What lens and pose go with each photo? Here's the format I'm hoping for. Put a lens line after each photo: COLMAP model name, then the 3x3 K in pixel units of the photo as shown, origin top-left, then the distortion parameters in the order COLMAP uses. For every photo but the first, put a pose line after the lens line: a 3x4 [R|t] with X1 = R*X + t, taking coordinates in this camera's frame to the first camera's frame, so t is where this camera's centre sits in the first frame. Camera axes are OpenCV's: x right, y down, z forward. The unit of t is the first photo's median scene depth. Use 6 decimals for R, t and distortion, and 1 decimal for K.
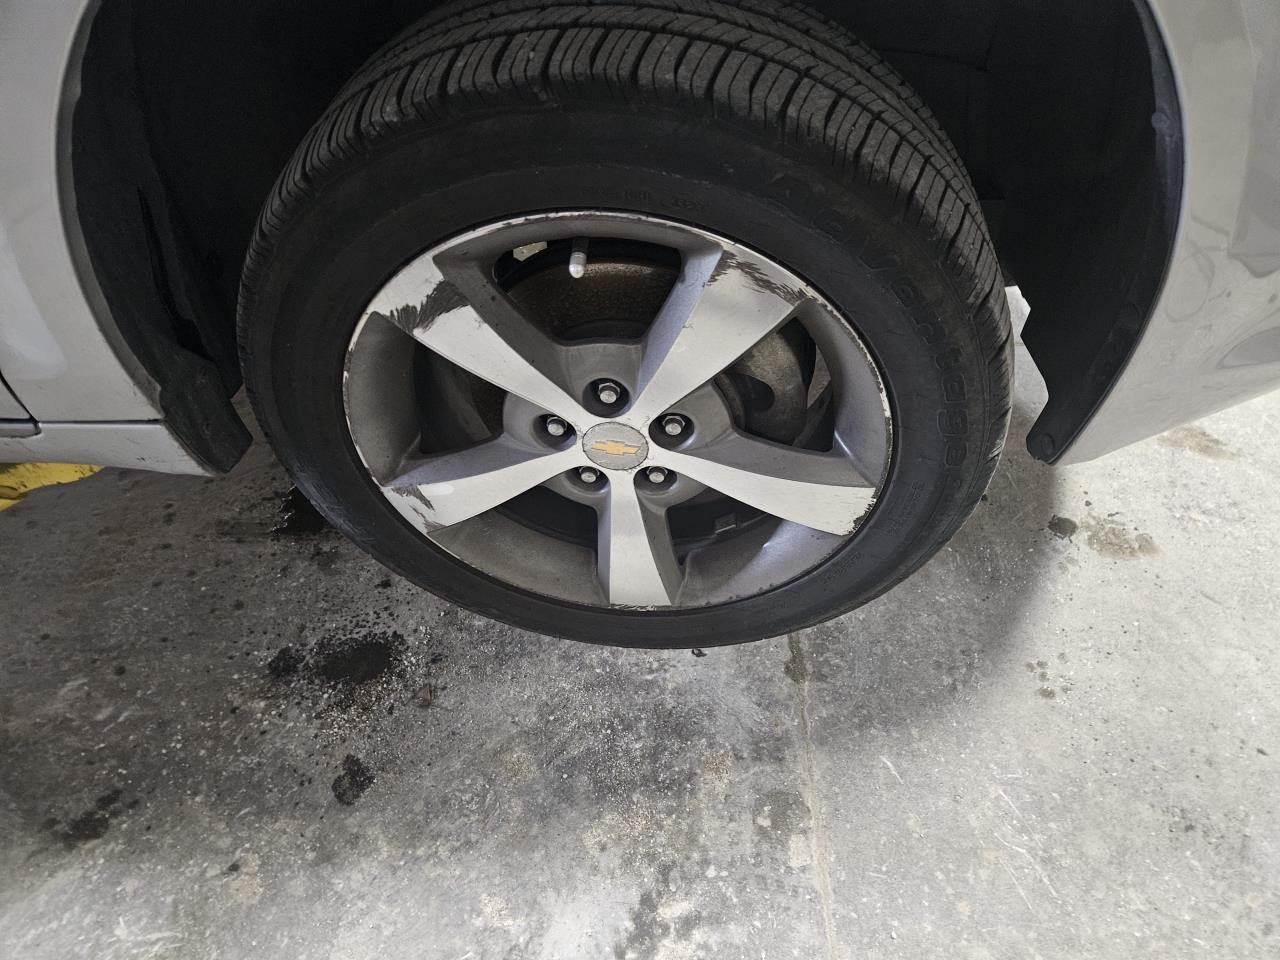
lens RADIAL K [[853.2, 0, 647.7], [0, 853.2, 483.8], [0, 0, 1]] dist [0.062217, -0.054690]
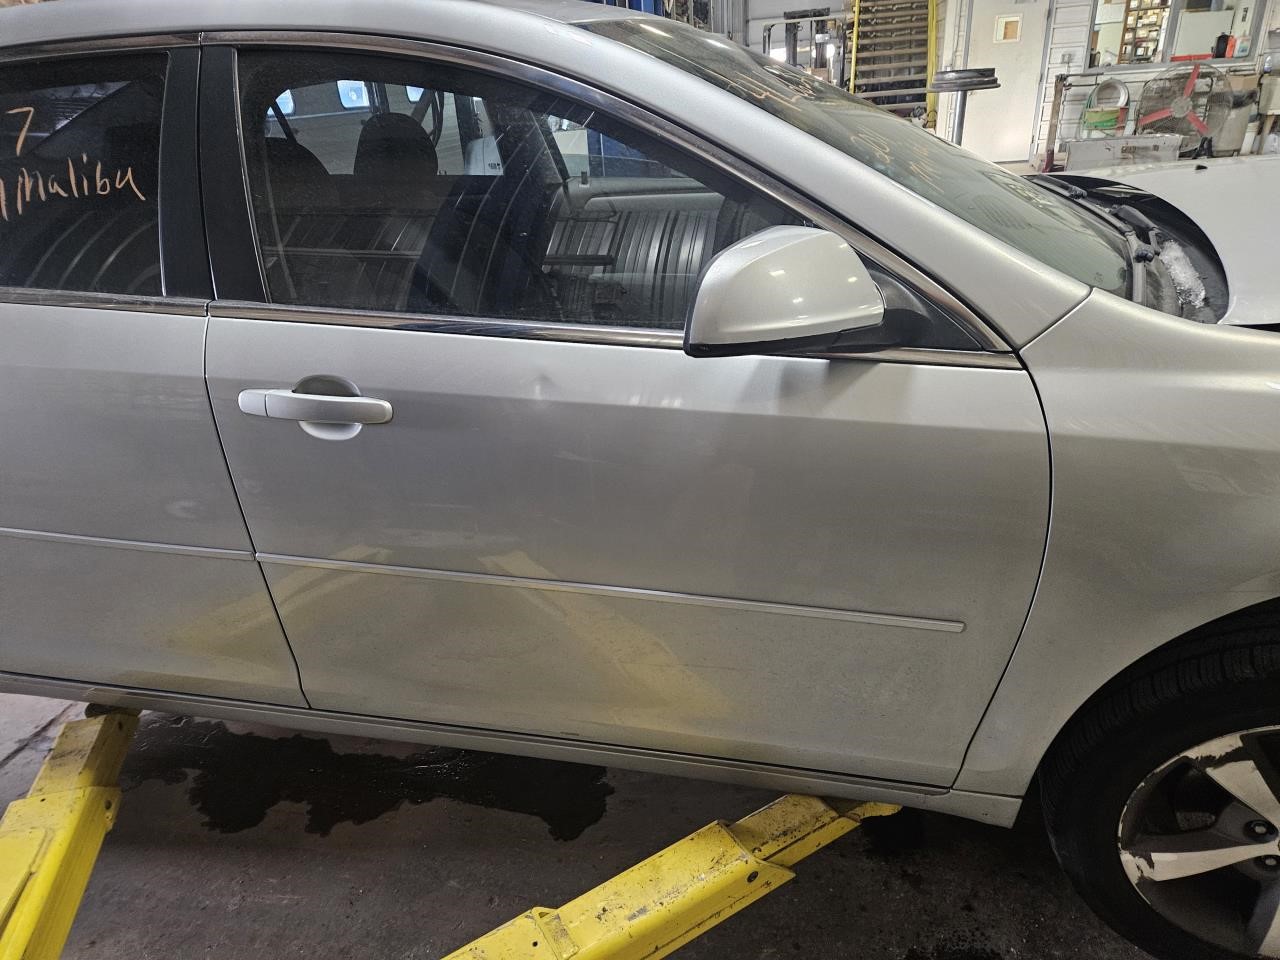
lens RADIAL K [[853.2, 0, 641.9], [0, 853.2, 486.6], [0, 0, 1]] dist [0.062217, -0.054690]
pose [[0.975149, 0.048463, -0.216186, -0.679752], [-0.118788, 0.938039, -0.325534, 0.001139], [0.187014, 0.343124, 0.920484, -0.705035]]
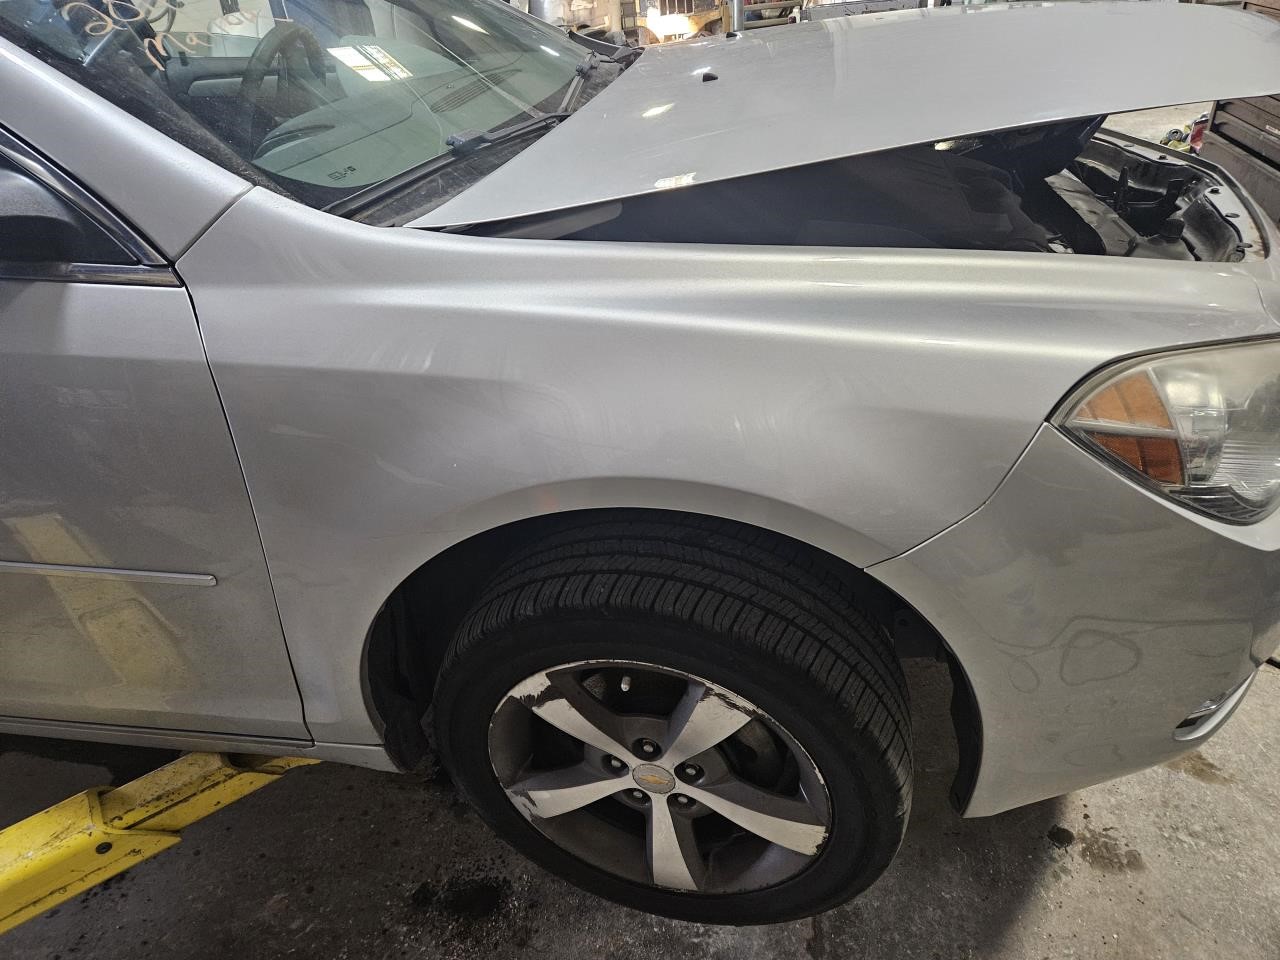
lens RADIAL K [[853.2, 0, 633.1], [0, 853.2, 467.7], [0, 0, 1]] dist [0.062217, -0.054690]
pose [[0.985202, 0.021161, -0.170088, 0.127769], [-0.061652, 0.969682, -0.236466, -0.158867], [0.159928, 0.243453, 0.956637, -0.446489]]
